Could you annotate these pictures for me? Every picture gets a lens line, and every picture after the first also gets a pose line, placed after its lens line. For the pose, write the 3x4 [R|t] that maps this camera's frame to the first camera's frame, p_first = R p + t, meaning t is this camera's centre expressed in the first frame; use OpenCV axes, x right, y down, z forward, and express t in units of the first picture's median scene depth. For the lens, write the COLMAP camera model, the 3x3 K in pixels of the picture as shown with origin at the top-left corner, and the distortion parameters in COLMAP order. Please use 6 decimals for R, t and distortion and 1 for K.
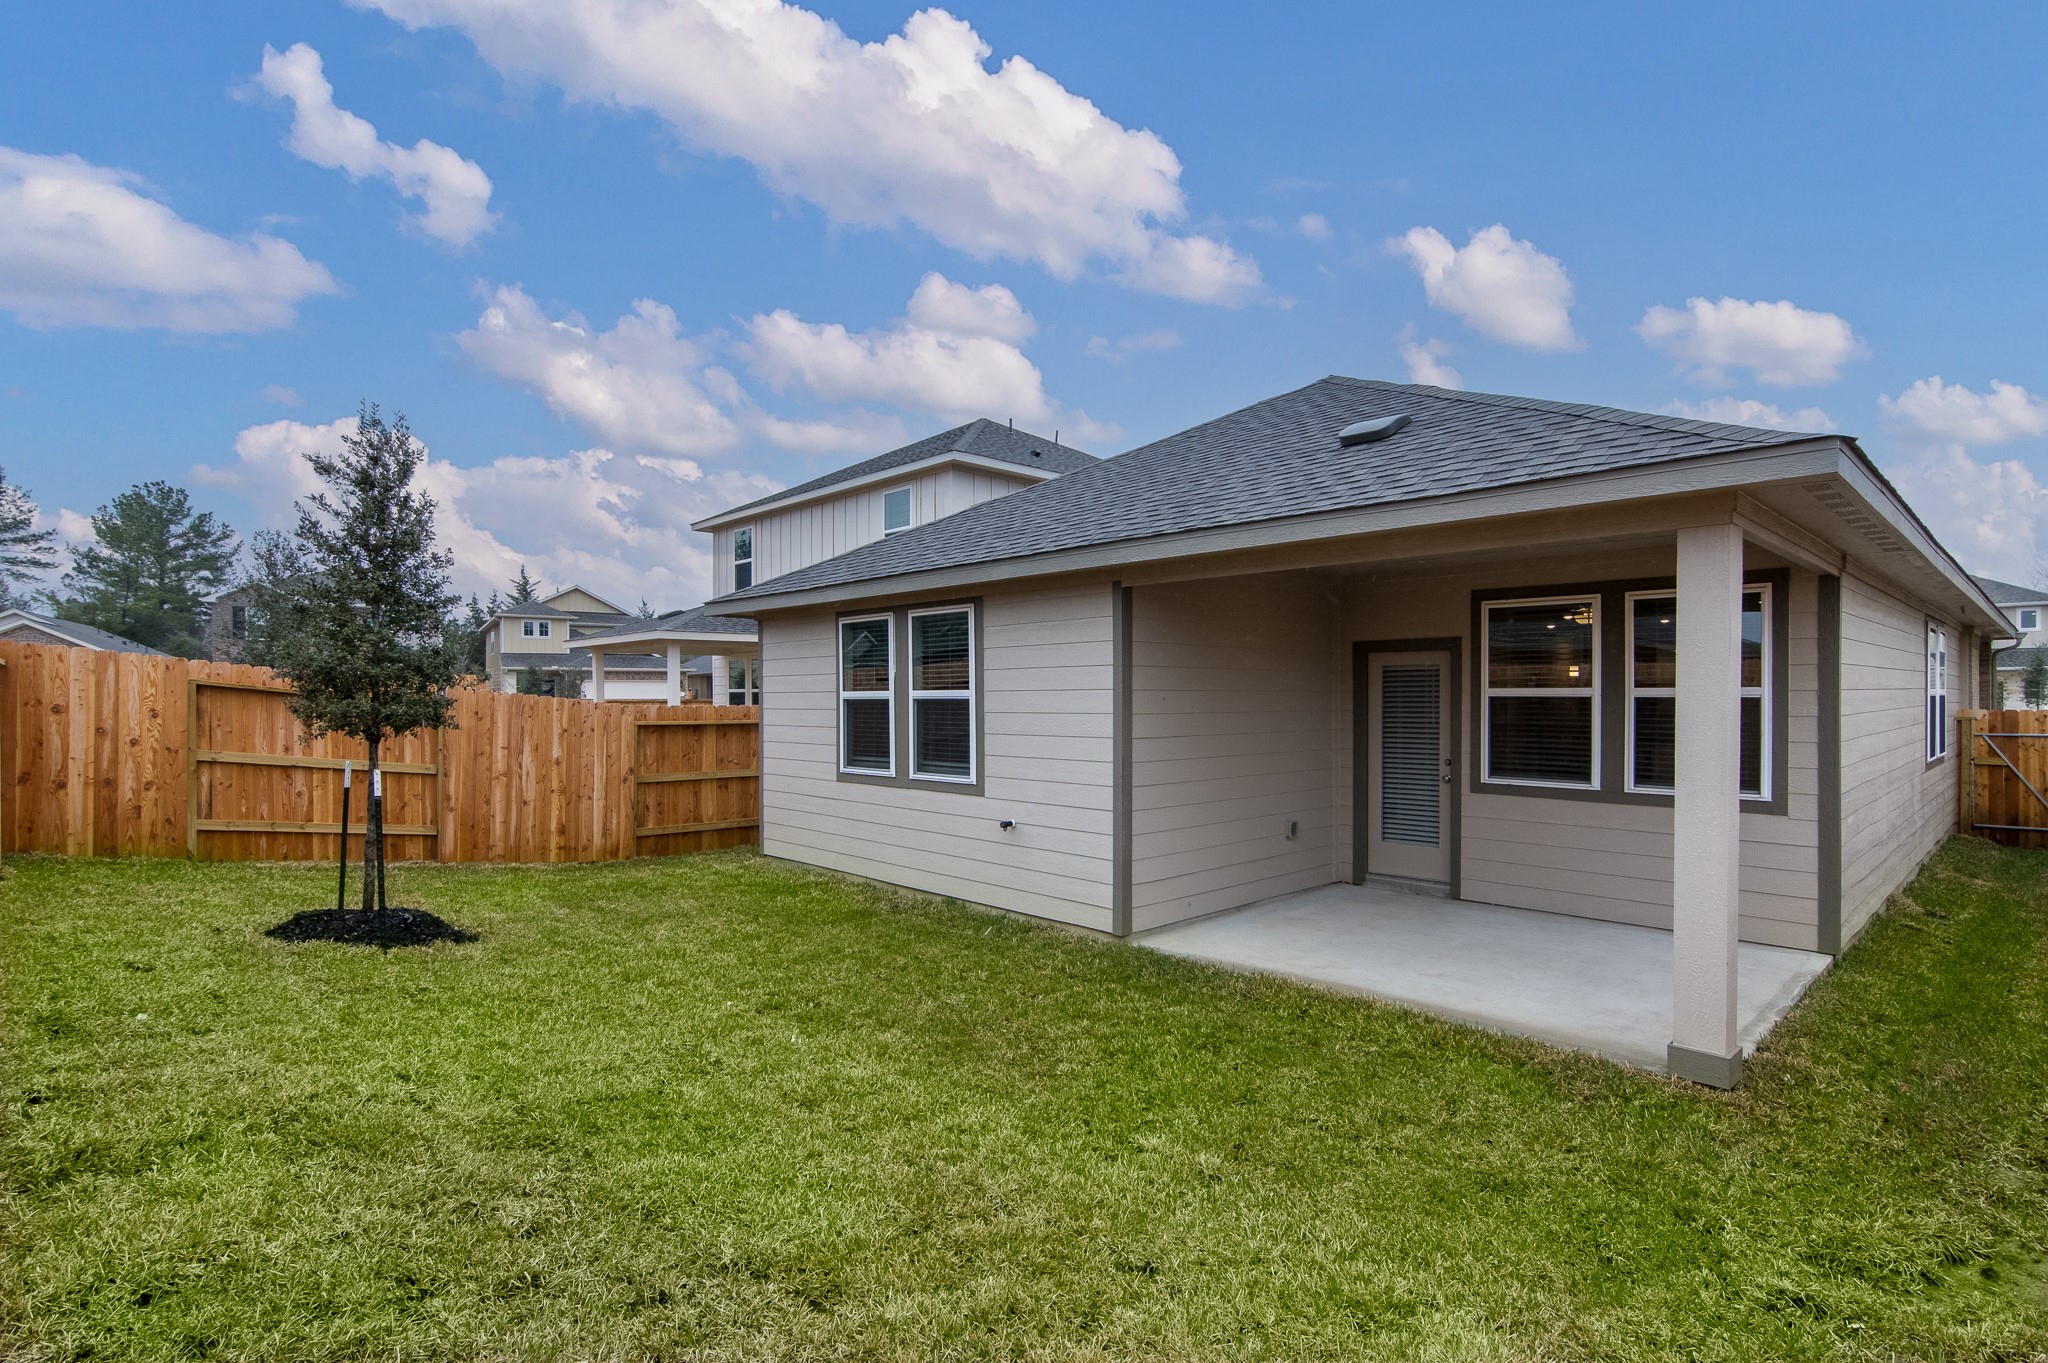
lens RADIAL K [[993.3, 0, 1037.0], [0, 993.3, 691.3], [0, 0, 1]] dist [-0.000163, 0.000761]
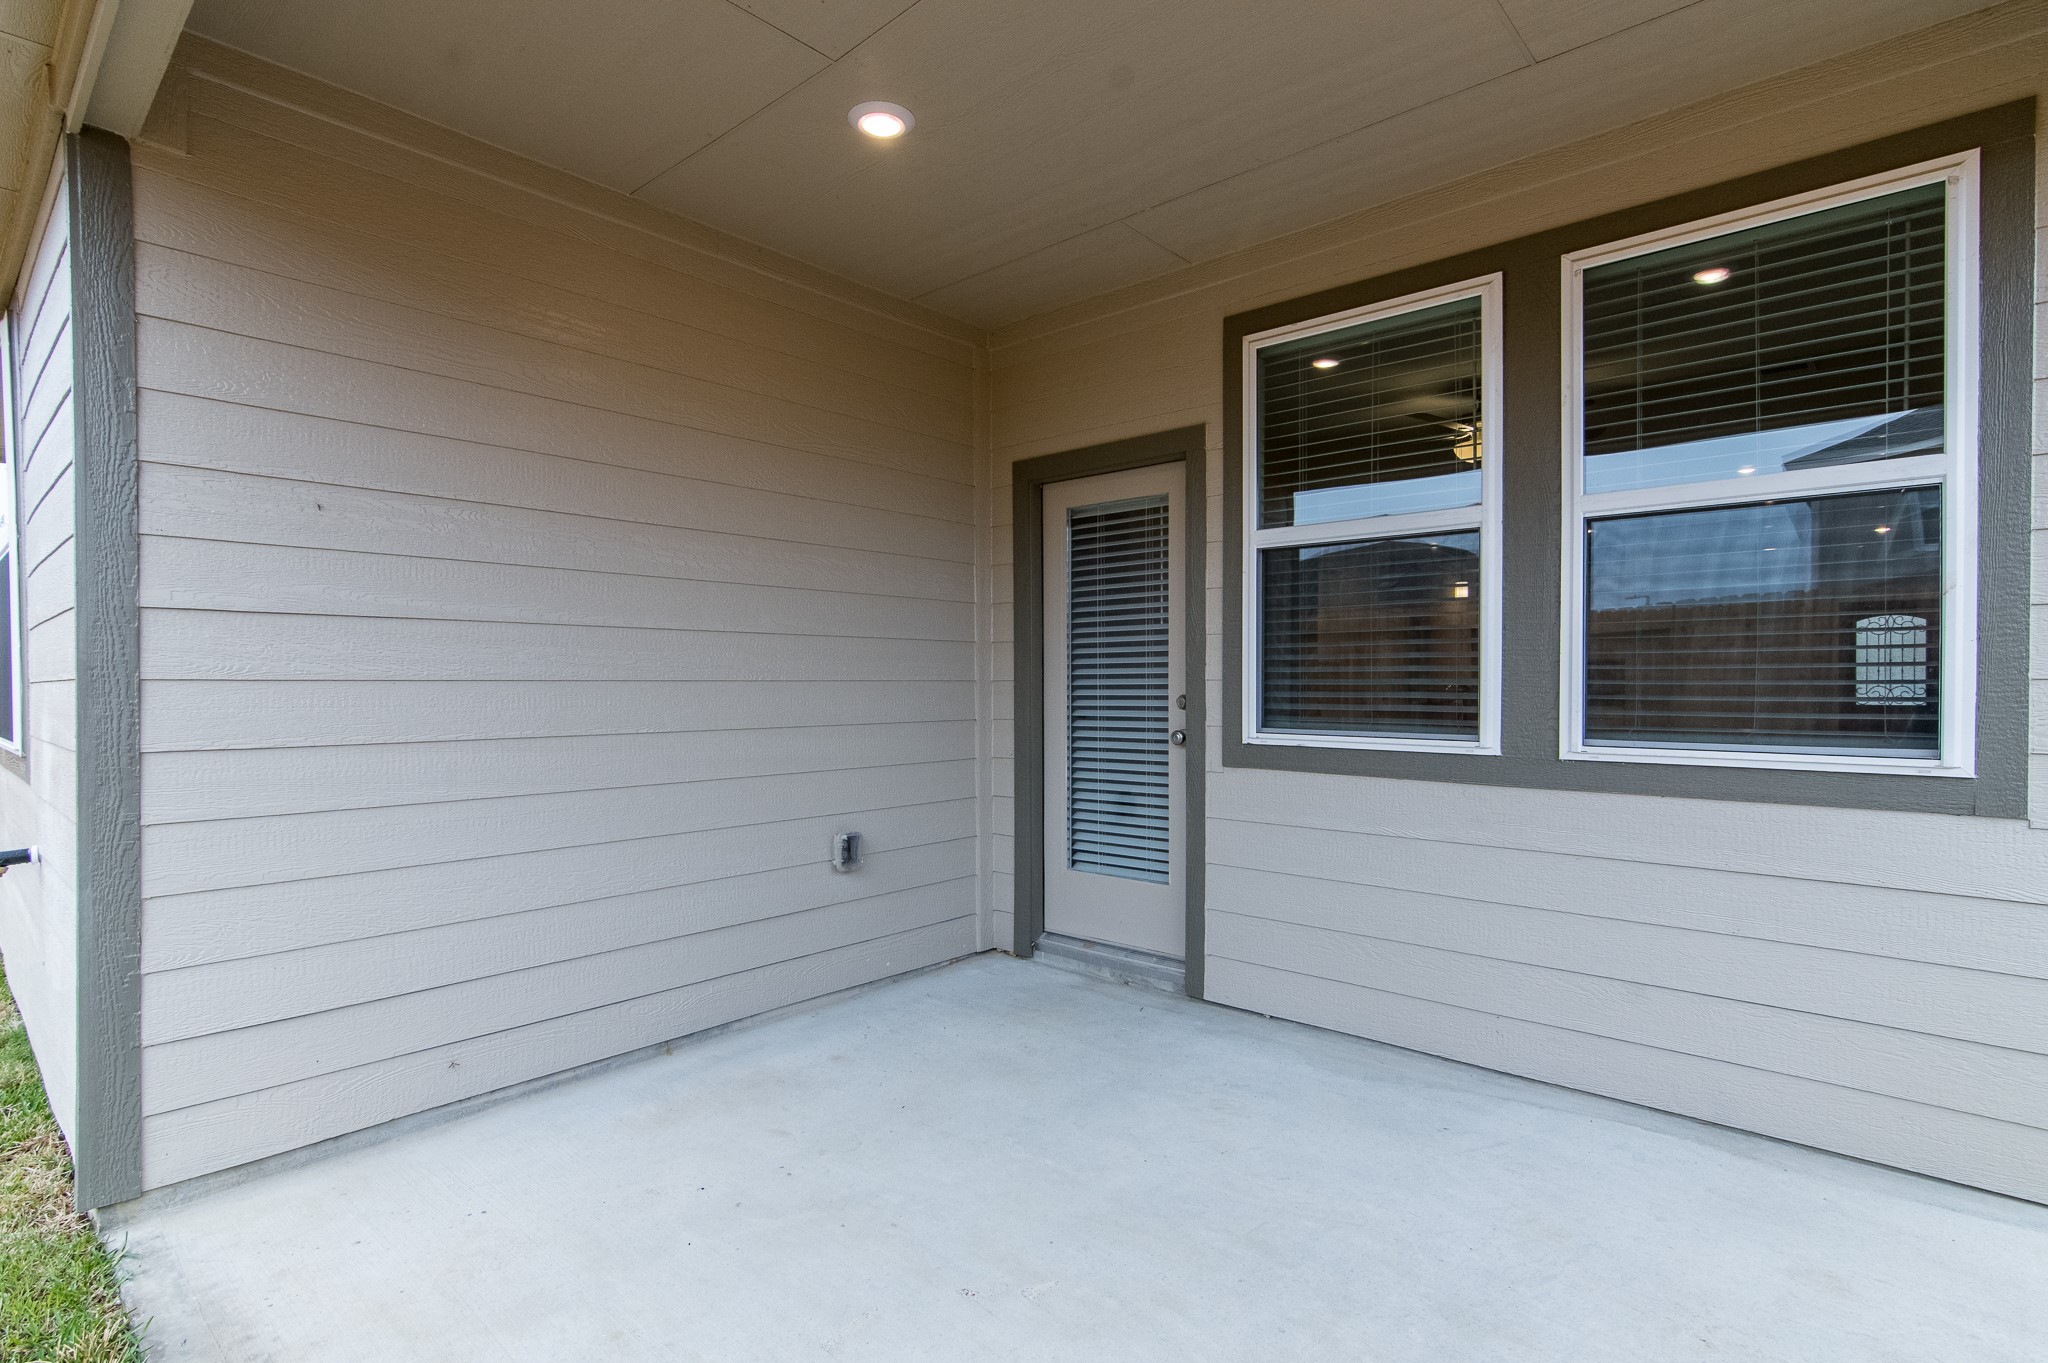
lens RADIAL K [[993.3, 0, 1012.6], [0, 993.3, 682.0], [0, 0, 1]] dist [-0.000163, 0.000761]
pose [[0.998295, -0.003277, 0.058276, 0.311688], [0.003029, 0.999986, 0.004331, 0.061075], [-0.058290, -0.004147, 0.998291, 0.549276]]
